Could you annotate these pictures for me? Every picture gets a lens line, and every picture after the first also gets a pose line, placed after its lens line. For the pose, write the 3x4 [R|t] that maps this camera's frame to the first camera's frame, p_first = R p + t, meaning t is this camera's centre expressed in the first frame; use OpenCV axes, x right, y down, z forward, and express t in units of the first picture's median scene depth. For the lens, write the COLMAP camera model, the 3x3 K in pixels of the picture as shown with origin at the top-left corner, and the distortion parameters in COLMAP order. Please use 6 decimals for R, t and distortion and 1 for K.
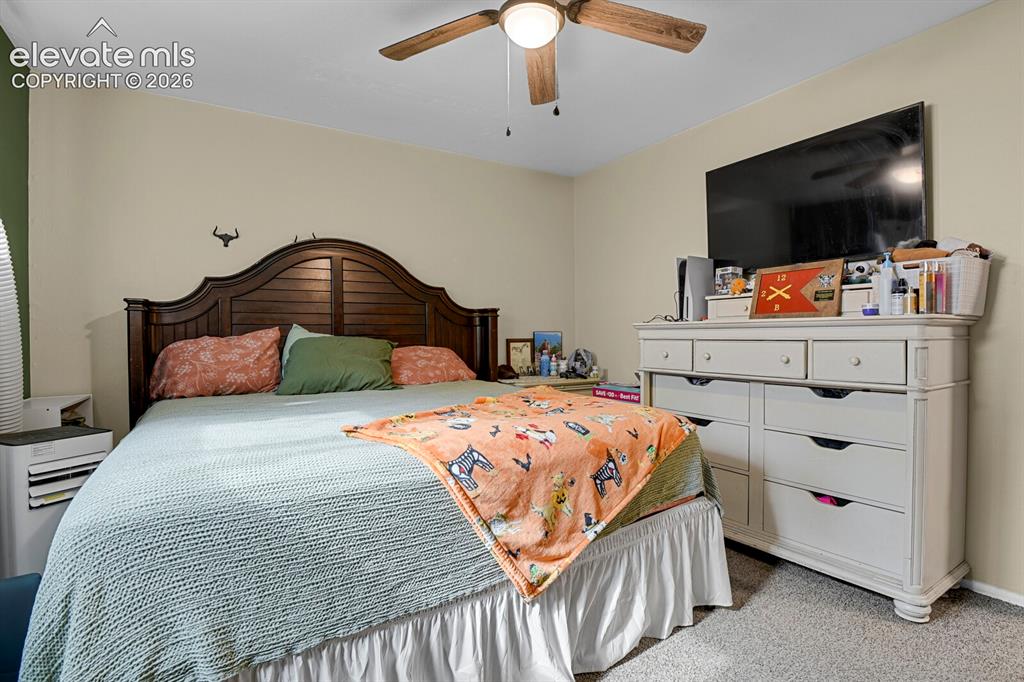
lens RADIAL K [[504.8, 0, 516.7], [0, 504.8, 336.9], [0, 0, 1]] dist [-0.028279, -0.003081]
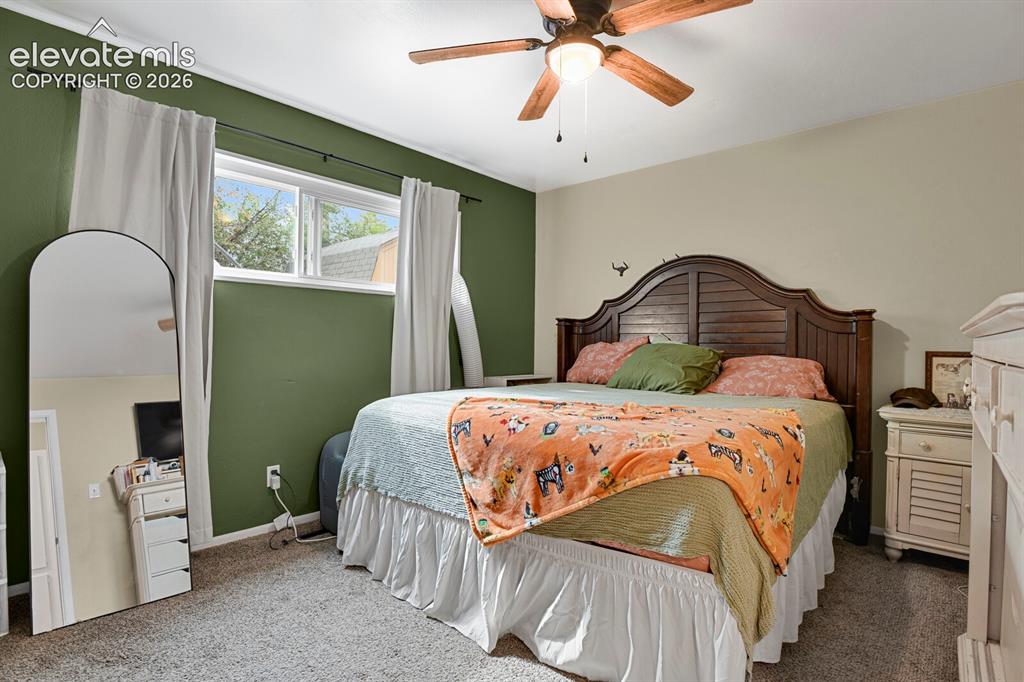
lens RADIAL K [[504.8, 0, 521.6], [0, 504.8, 345.1], [0, 0, 1]] dist [-0.028279, -0.003081]
pose [[0.275082, 0.014142, -0.961317, 1.148166], [-0.017424, 0.999801, 0.009723, -0.005130], [0.961263, 0.014075, 0.275273, 0.652320]]
